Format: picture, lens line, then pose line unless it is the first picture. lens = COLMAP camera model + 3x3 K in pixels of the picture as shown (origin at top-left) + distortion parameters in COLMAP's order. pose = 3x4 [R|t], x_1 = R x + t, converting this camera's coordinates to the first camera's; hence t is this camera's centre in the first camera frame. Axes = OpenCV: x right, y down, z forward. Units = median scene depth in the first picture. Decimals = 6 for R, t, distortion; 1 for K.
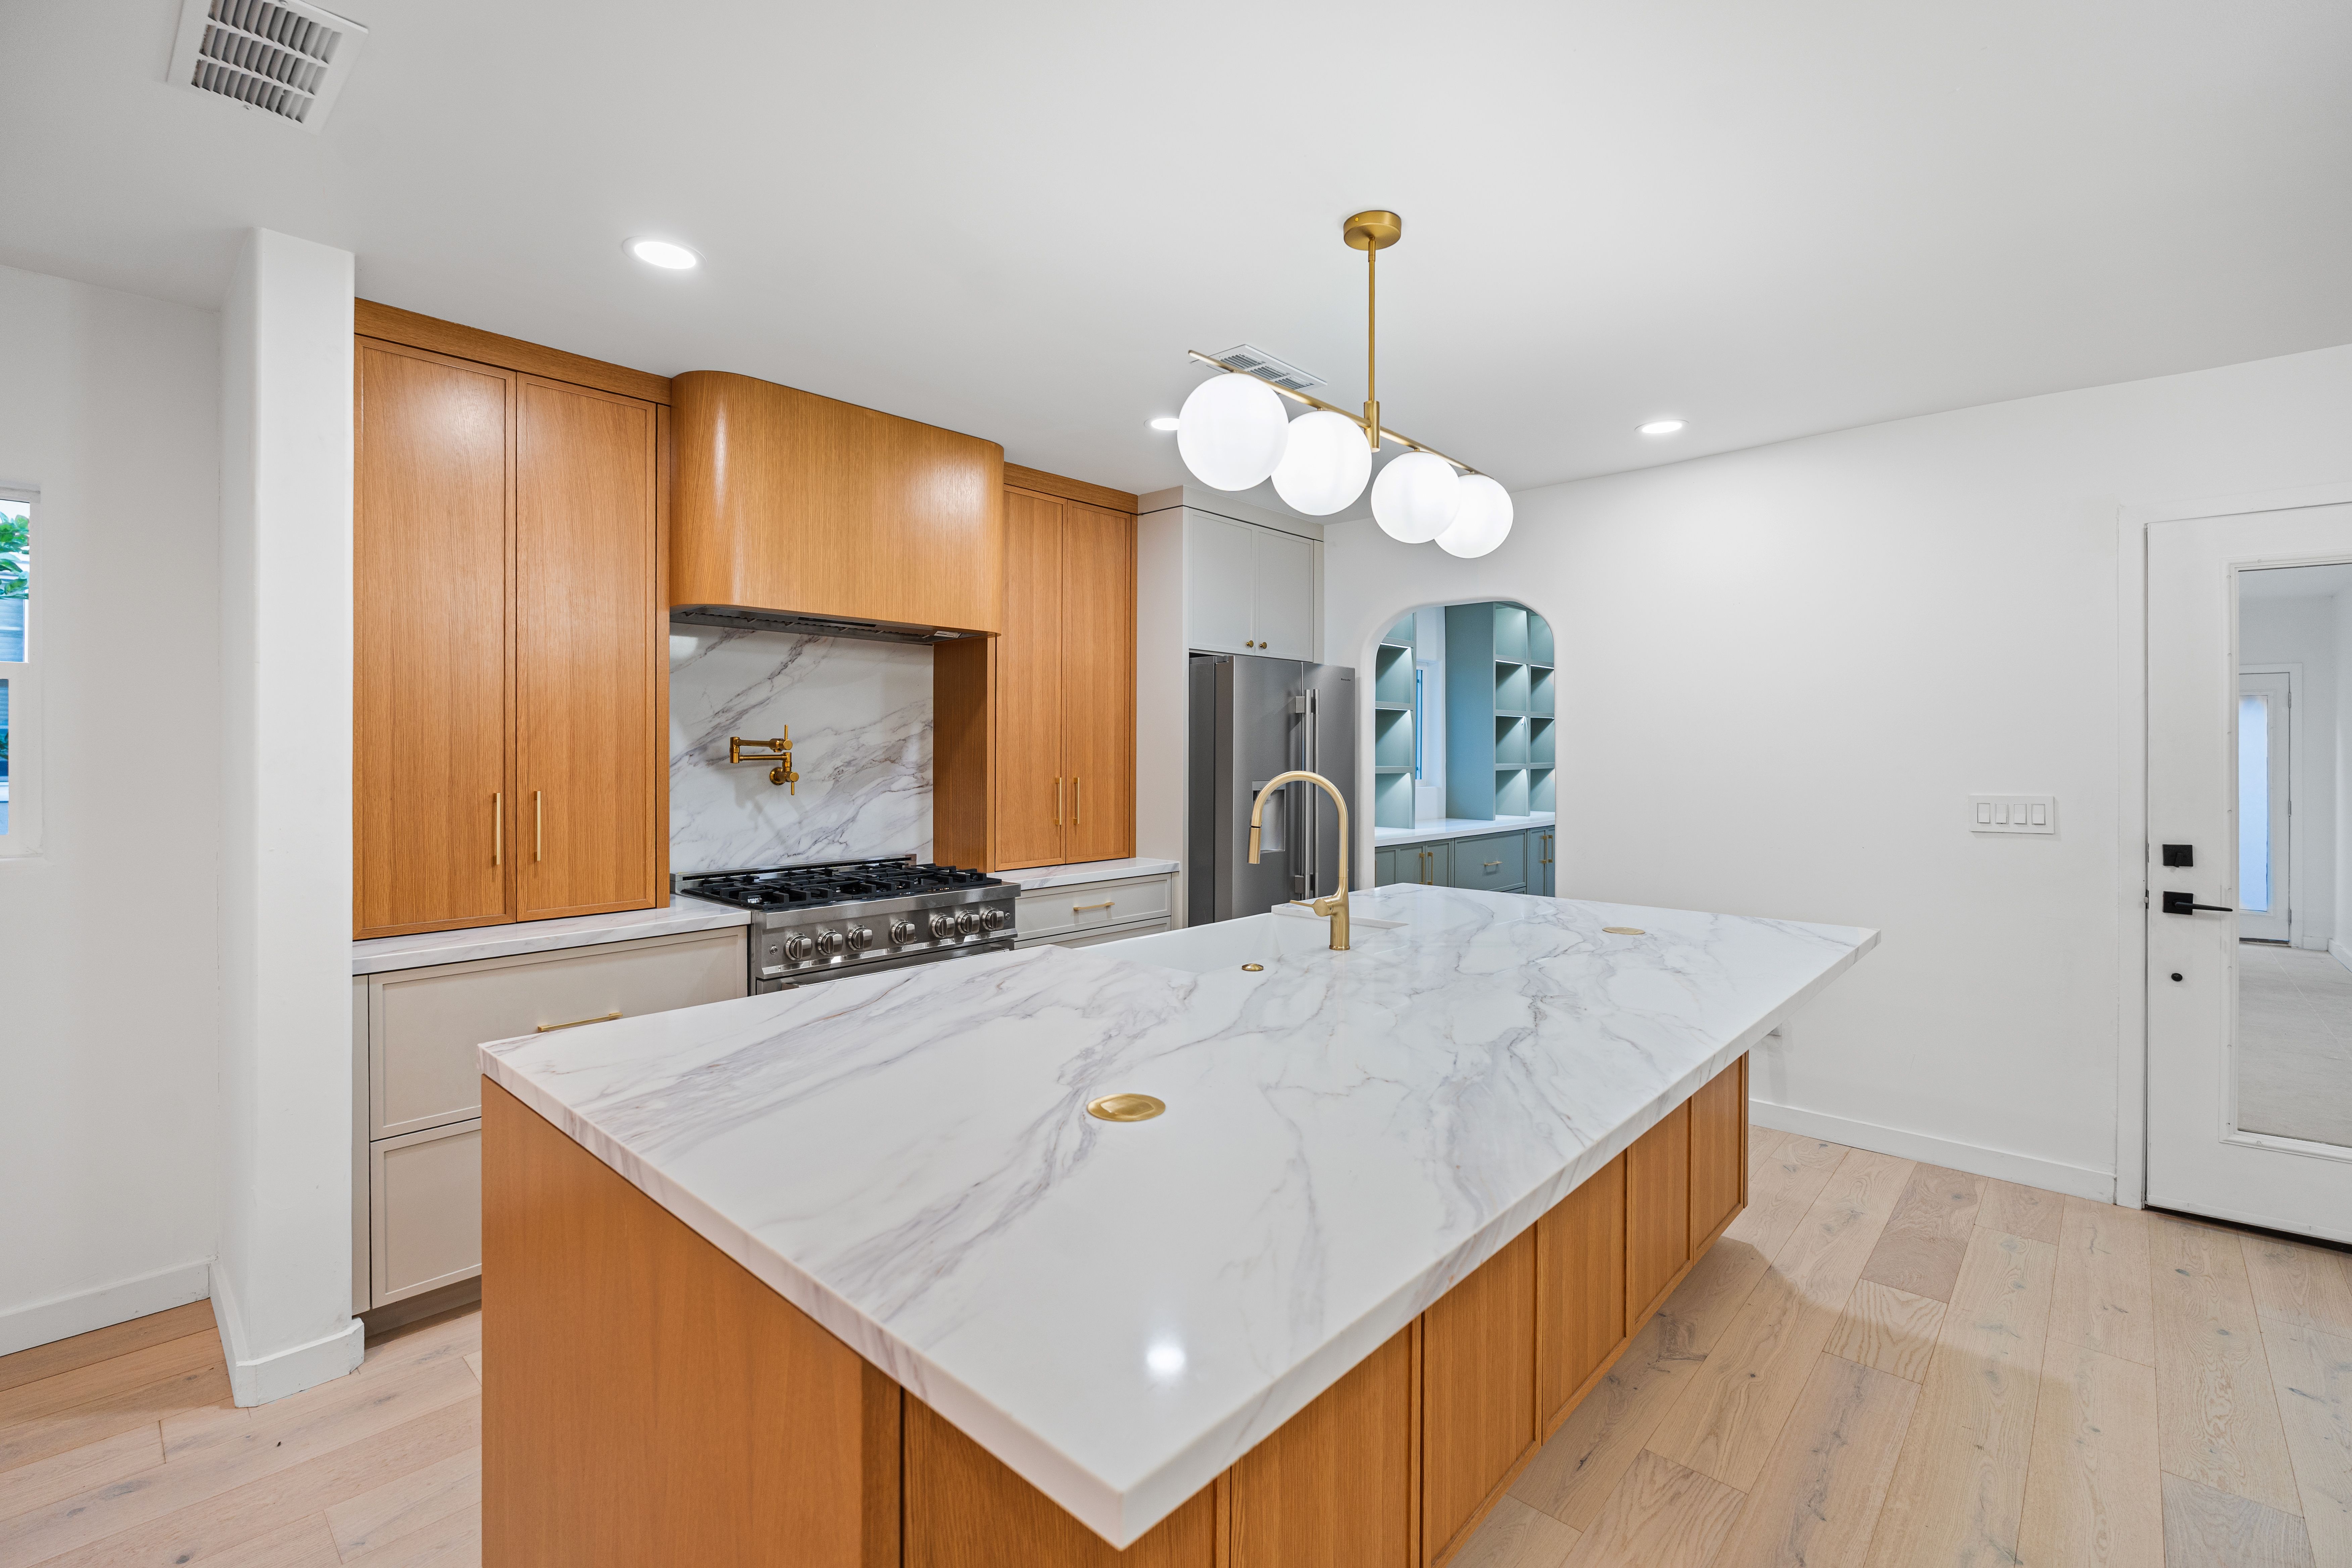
lens RADIAL K [[1040.5, 0, 1179.2], [0, 1040.5, 741.9], [0, 0, 1]] dist [-0.008773, 0.001529]
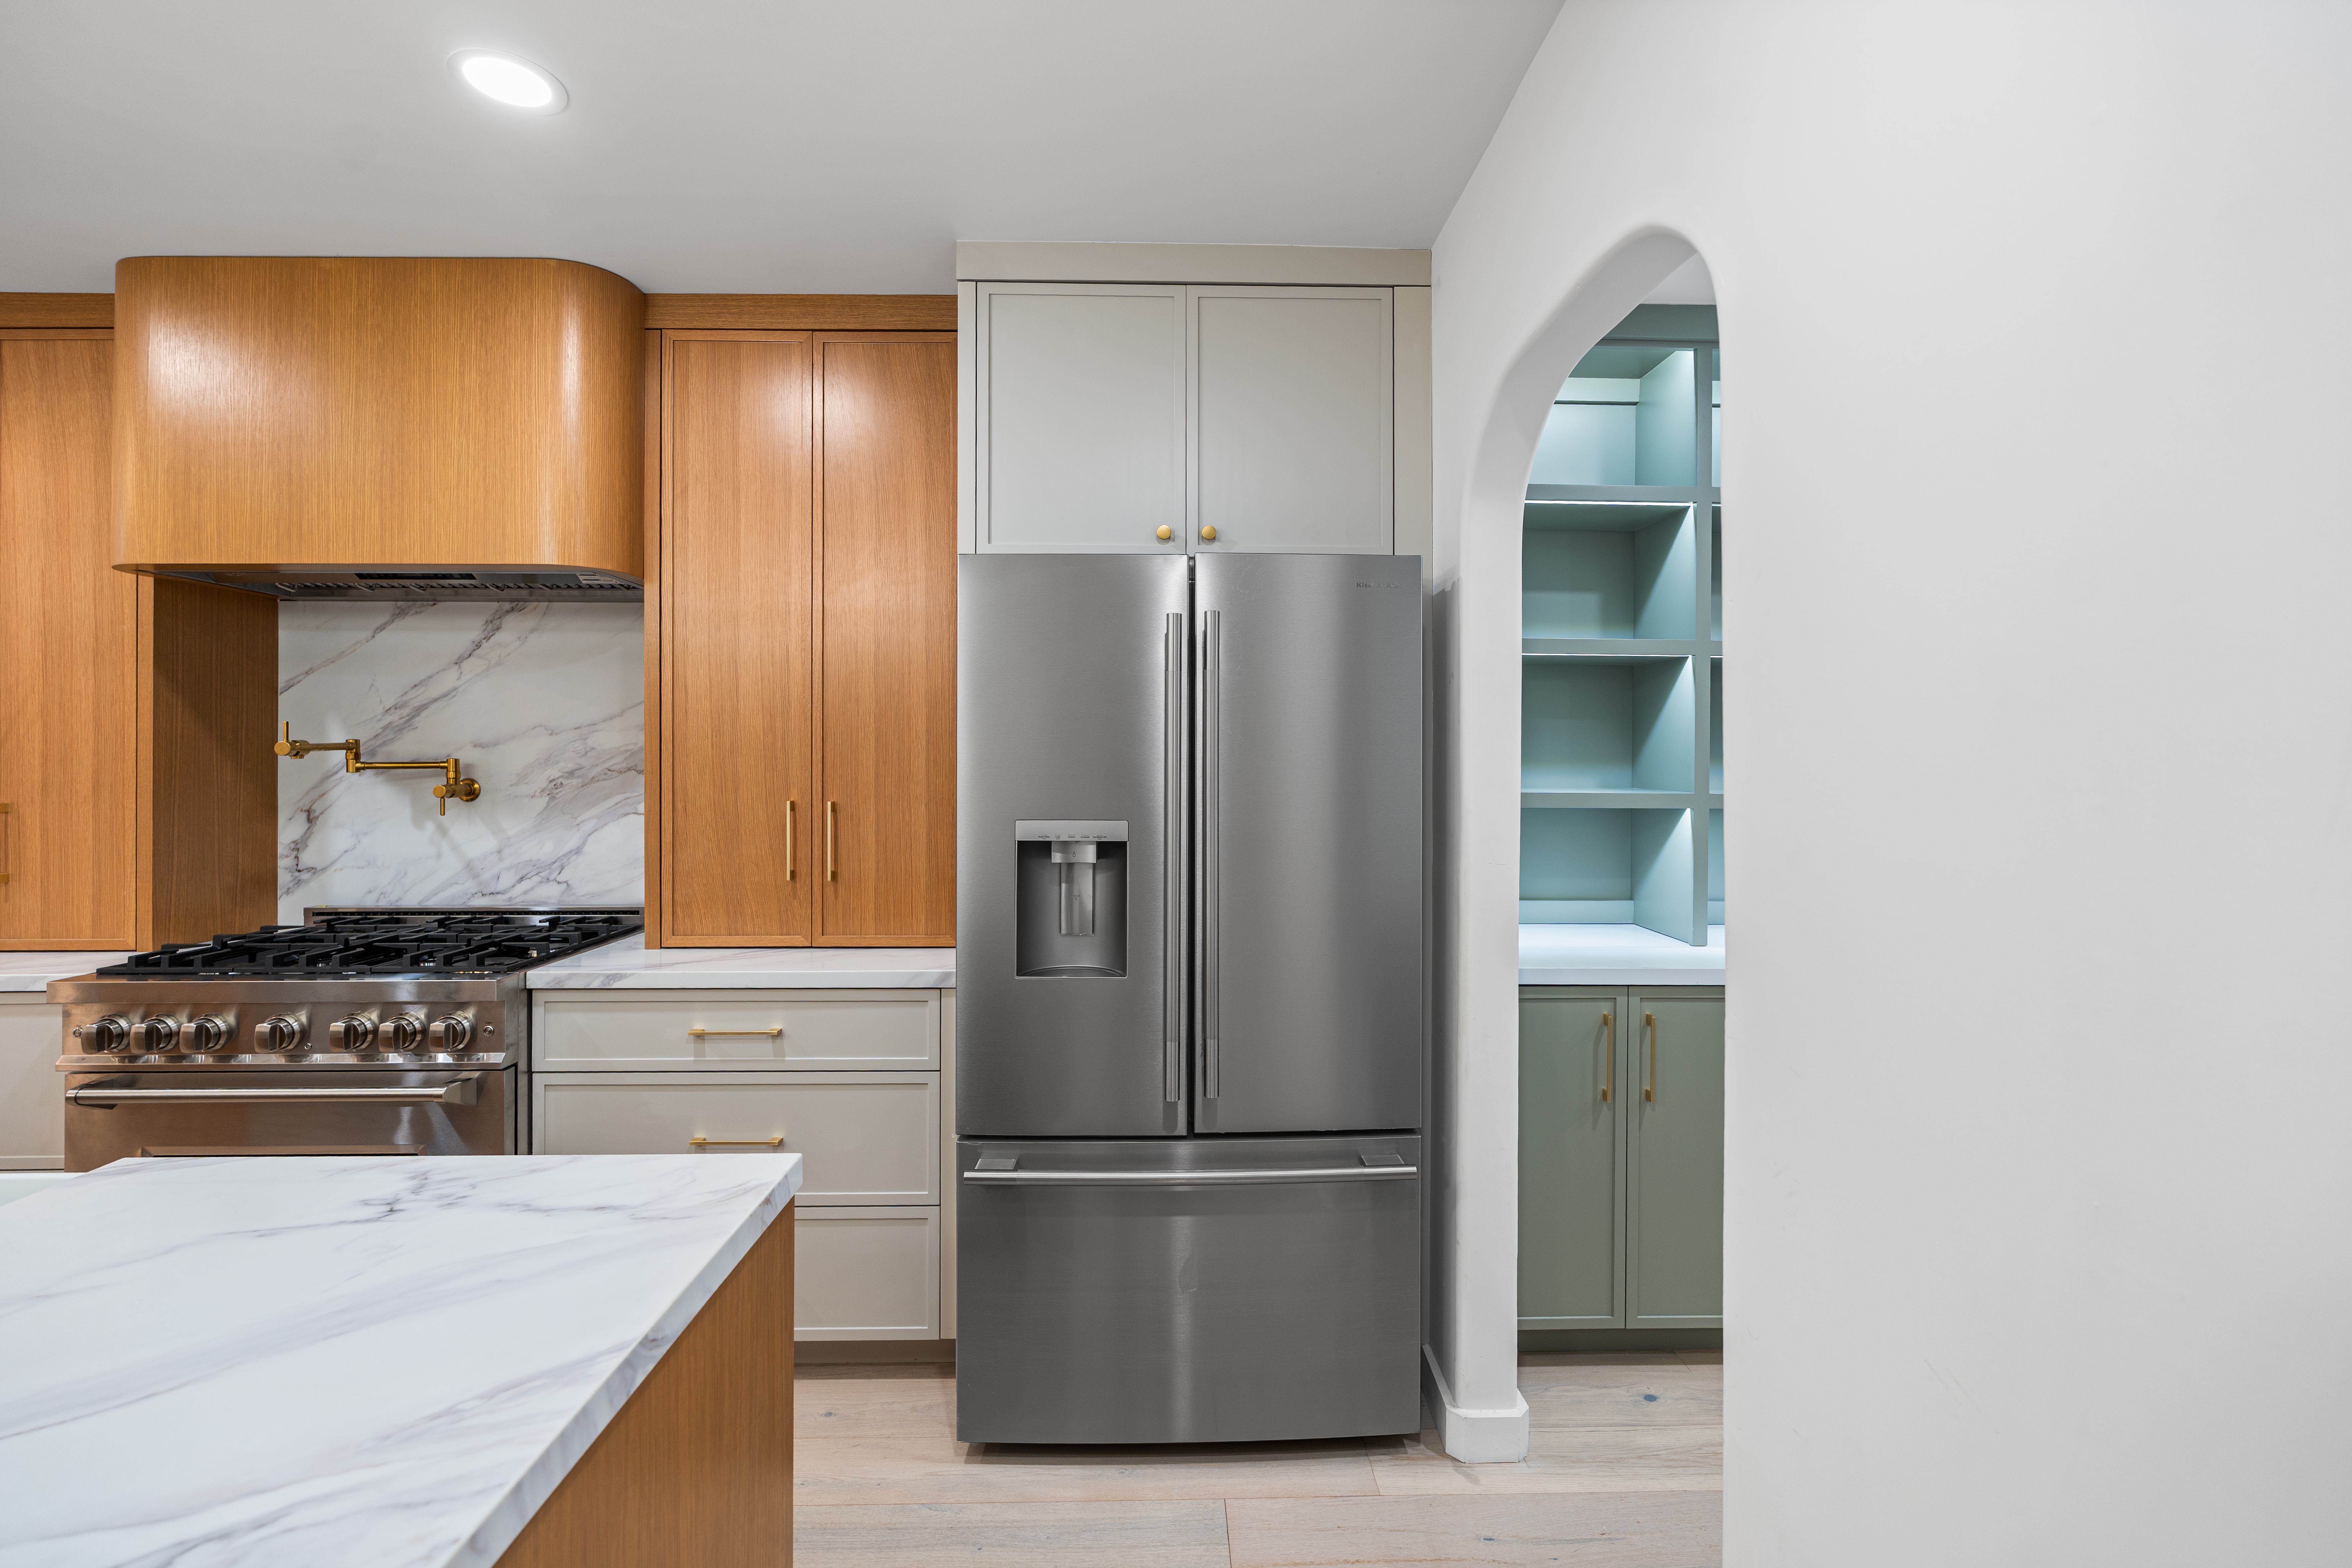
lens RADIAL K [[1040.5, 0, 1180.6], [0, 1040.5, 752.2], [0, 0, 1]] dist [-0.008773, 0.001529]
pose [[0.696151, -0.002903, -0.717889, 0.535644], [0.006724, 0.999974, 0.002477, 0.006945], [0.717864, -0.006551, 0.696153, 0.853644]]
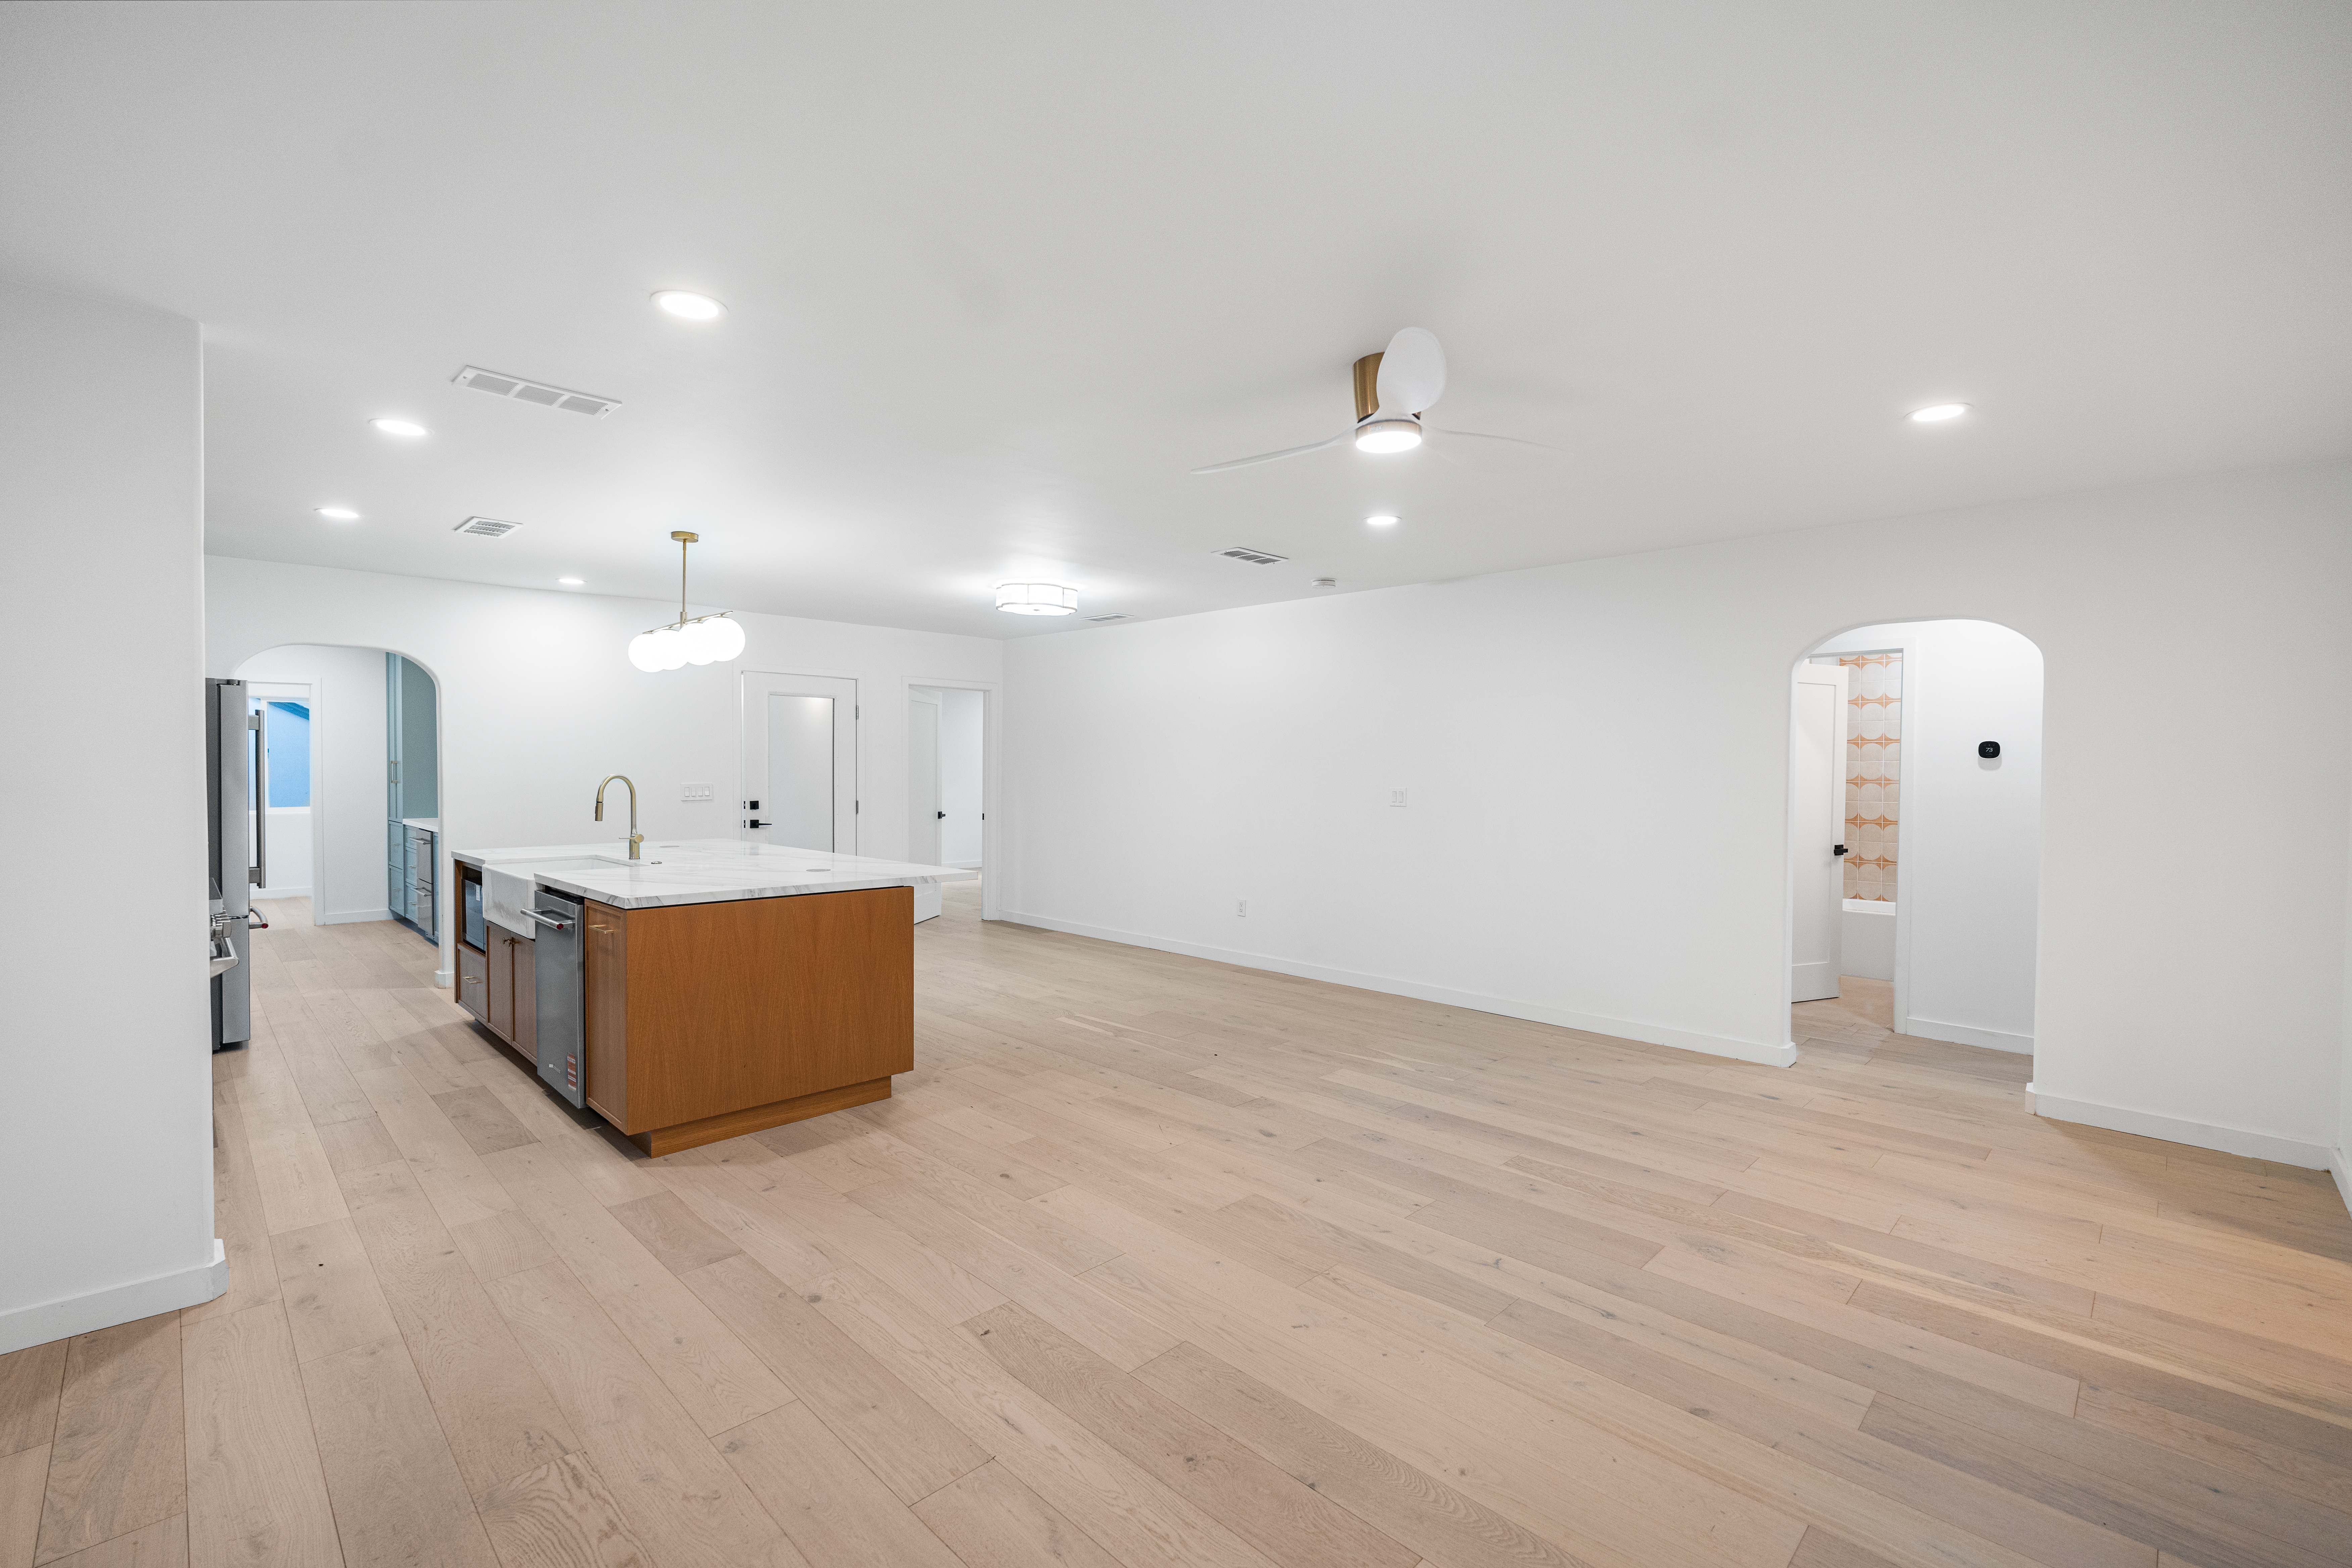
lens RADIAL K [[1040.5, 0, 1165.1], [0, 1040.5, 779.3], [0, 0, 1]] dist [-0.008773, 0.001529]
pose [[0.048573, -0.011265, 0.998756, -1.215929], [-0.014892, 0.999817, 0.012001, 0.000927], [-0.998709, -0.015456, 0.048396, -0.098594]]
